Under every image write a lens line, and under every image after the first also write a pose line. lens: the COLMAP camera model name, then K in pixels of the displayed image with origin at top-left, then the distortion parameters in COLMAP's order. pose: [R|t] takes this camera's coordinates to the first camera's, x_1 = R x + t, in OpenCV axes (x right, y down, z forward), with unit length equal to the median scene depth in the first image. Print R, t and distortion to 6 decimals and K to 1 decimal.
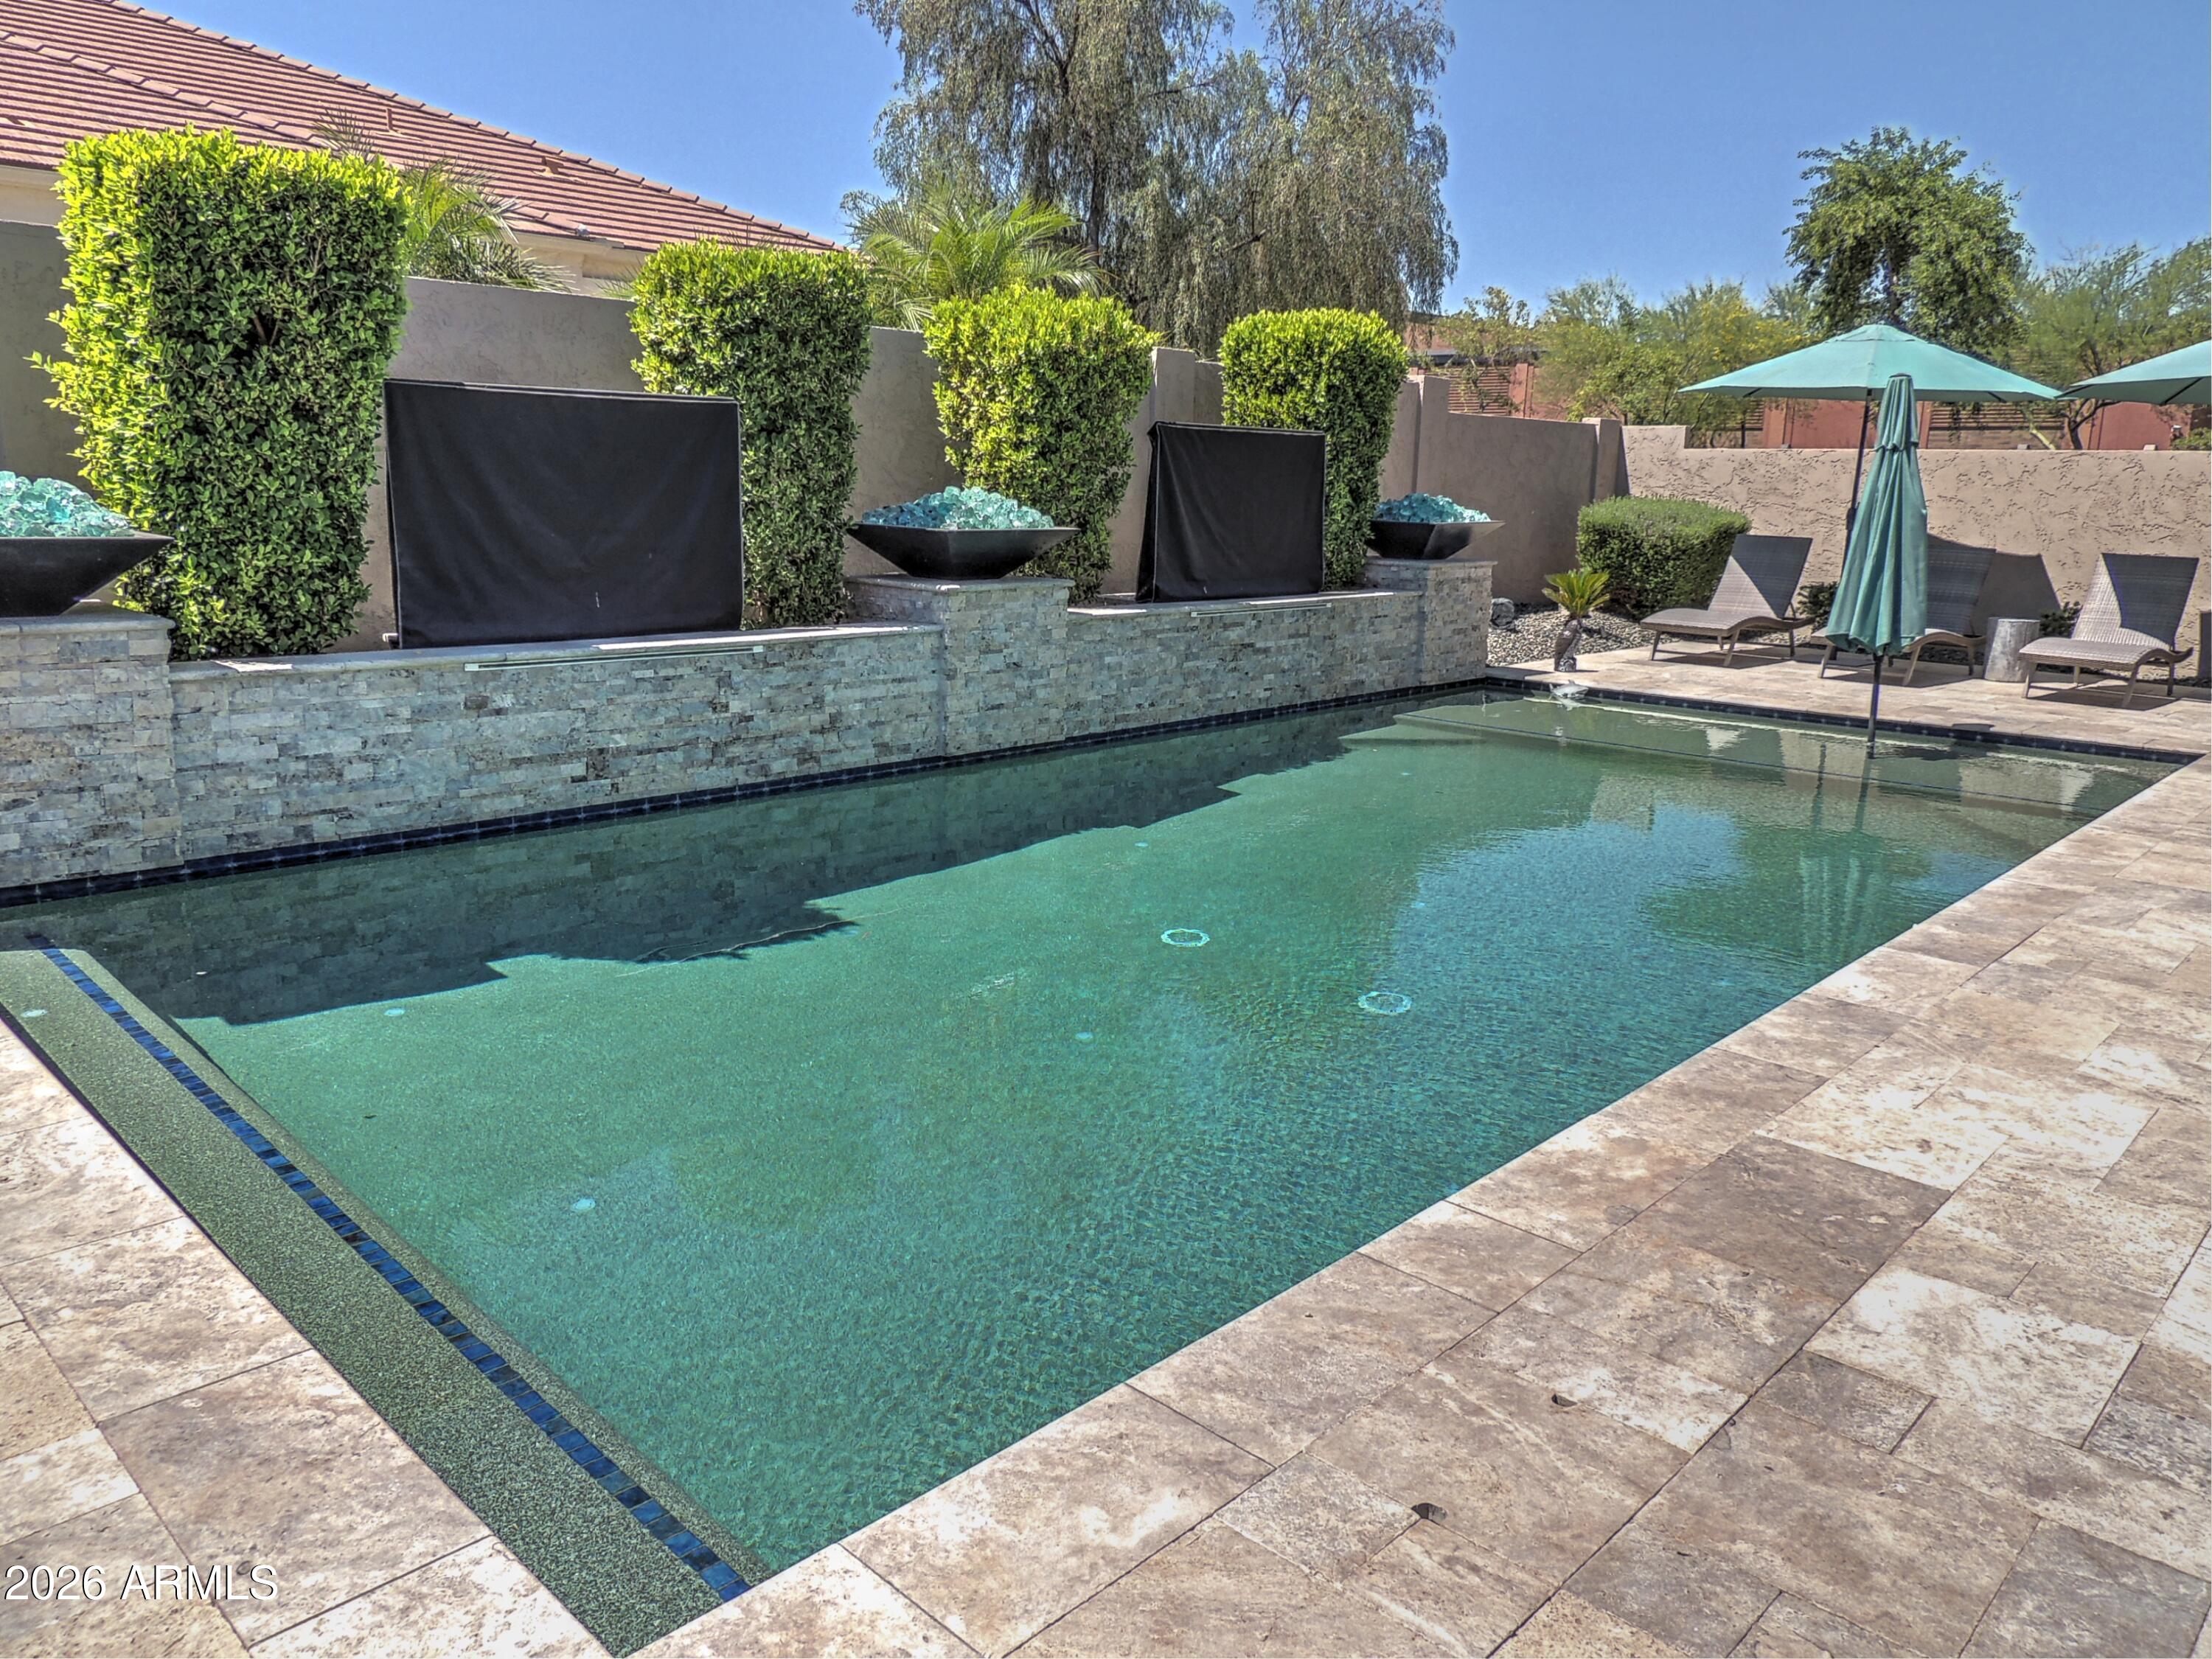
lens RADIAL K [[1570.6, 0, 1106.0], [0, 1570.6, 829.5], [0, 0, 1]] dist [-0.075259, 0.053125]
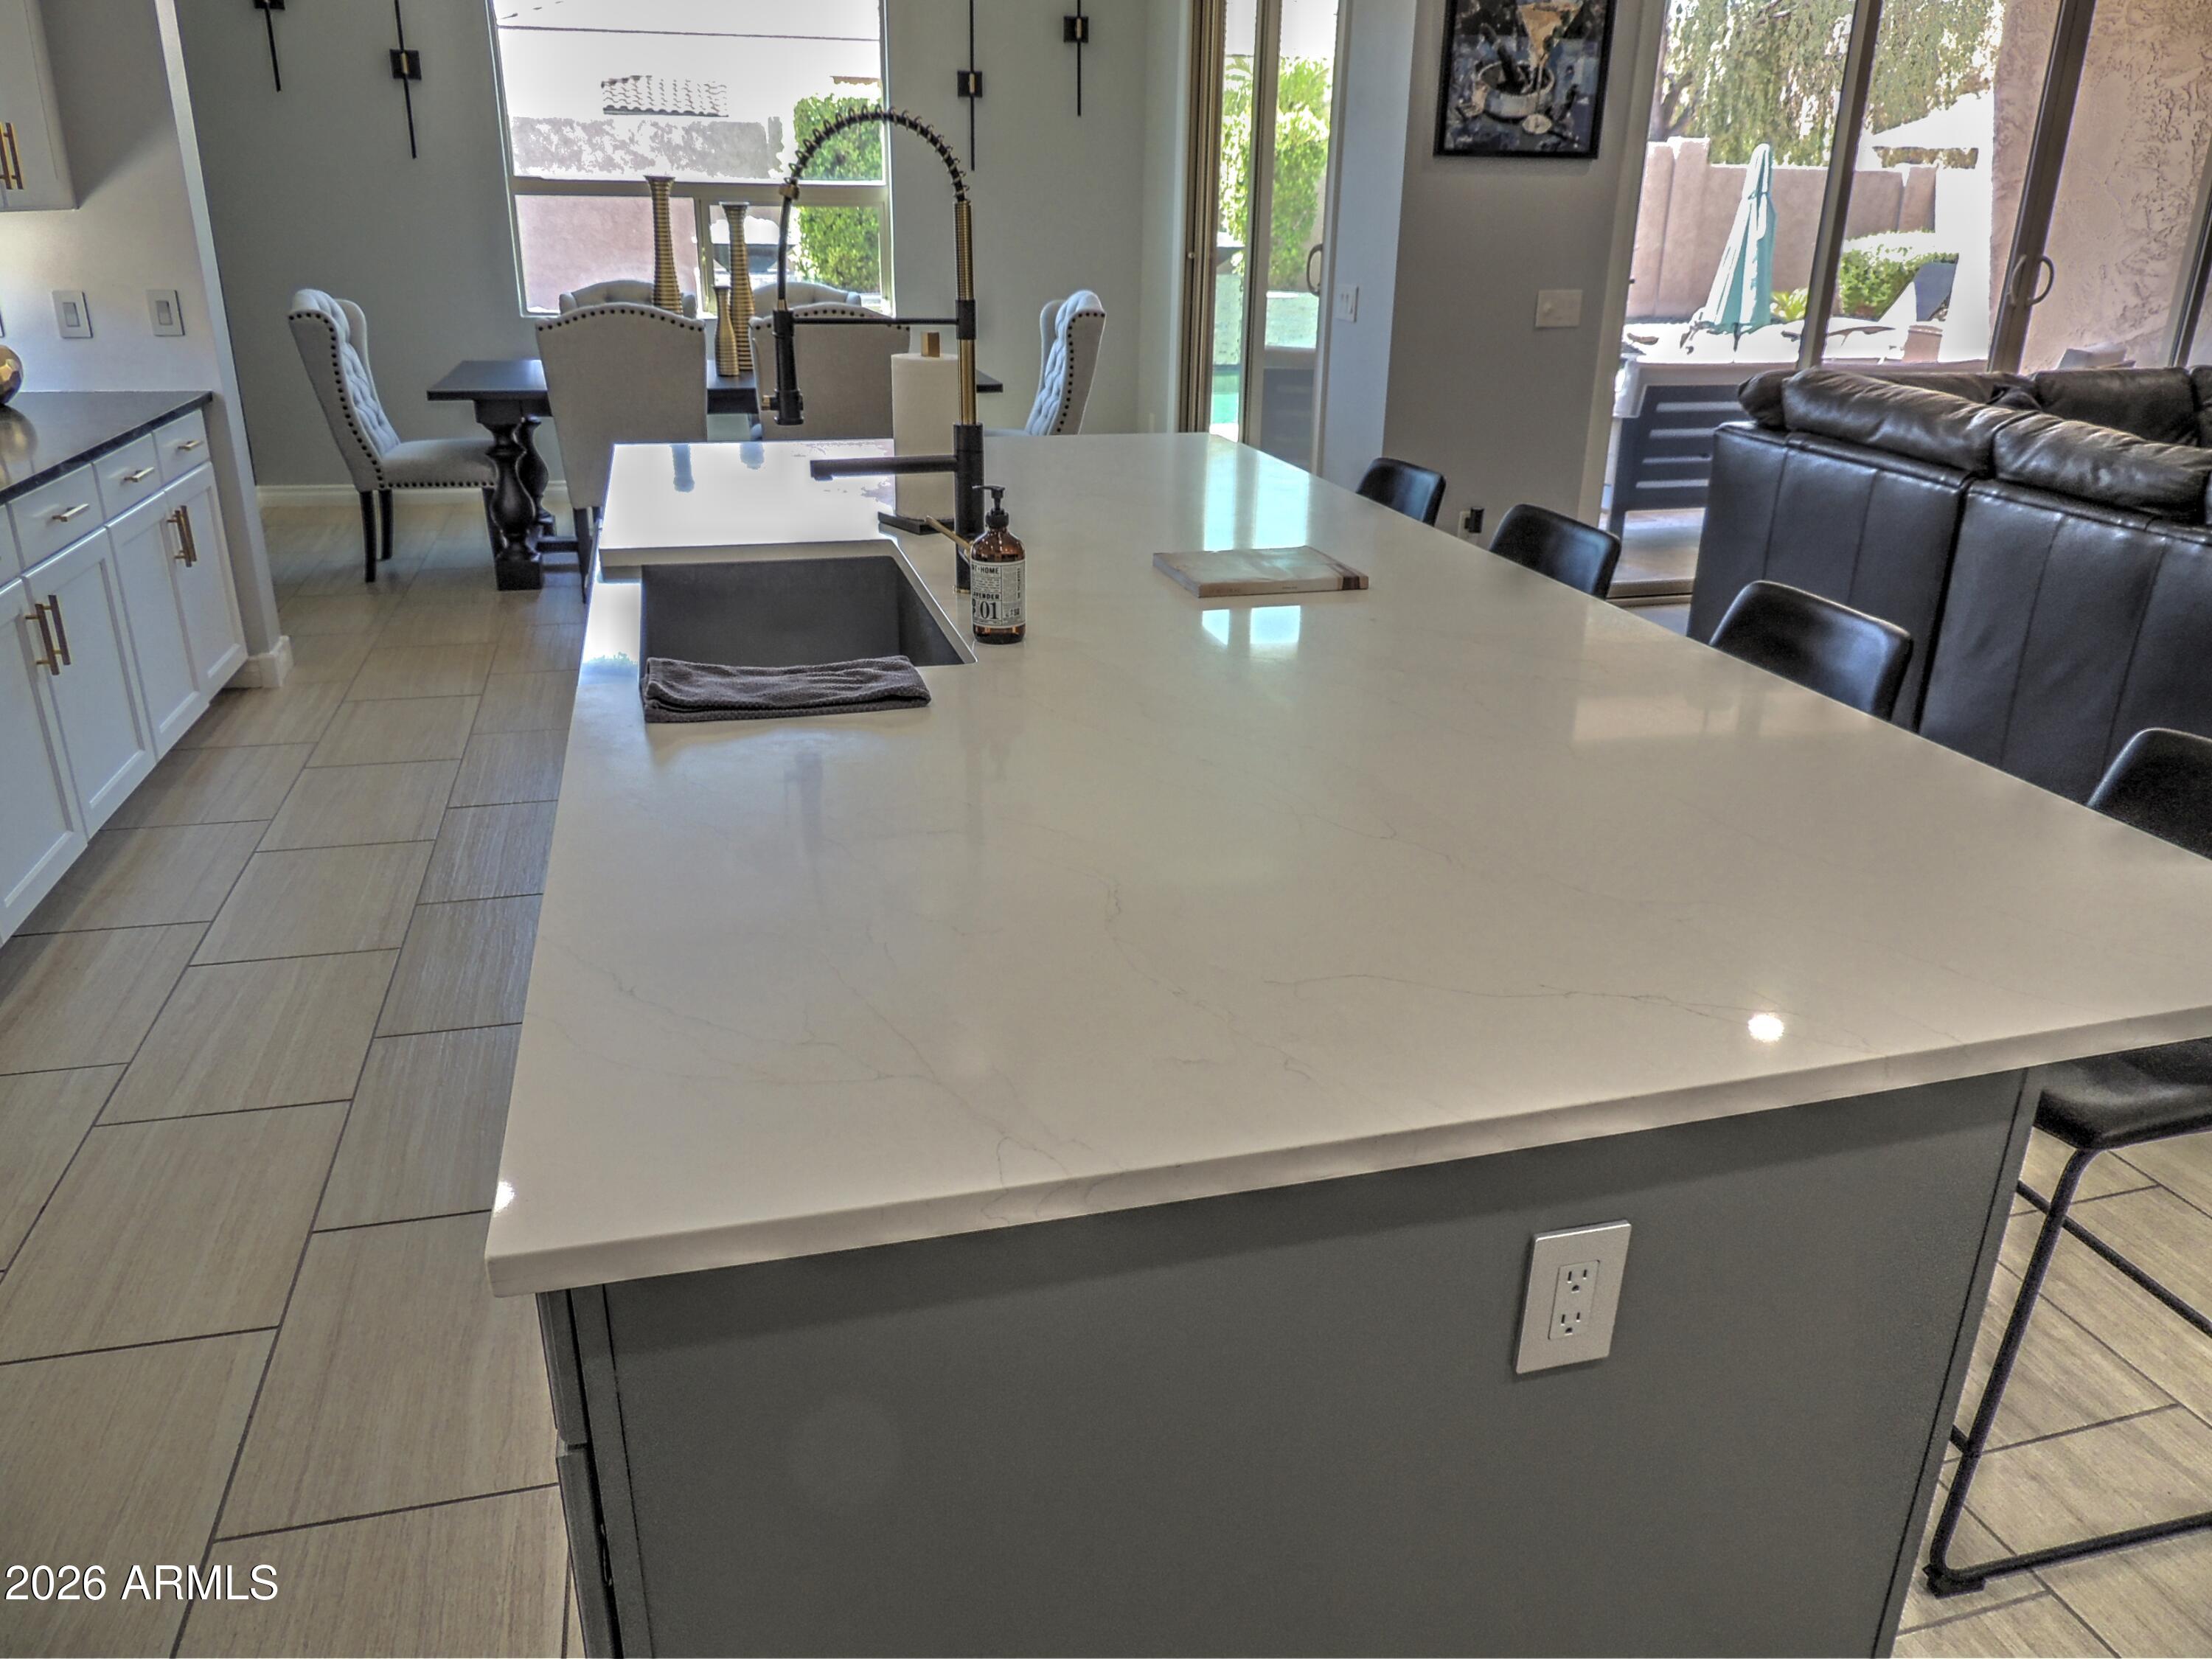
lens RADIAL K [[1618.8, 0, 1106.0], [0, 1618.8, 829.5], [0, 0, 1]] dist [-0.028205, 0.003500]
pose [[0.854651, 0.172831, -0.489593, 0.745638], [-0.104678, 0.980964, 0.163560, 0.159014], [0.508541, -0.088537, 0.856474, -0.654408]]
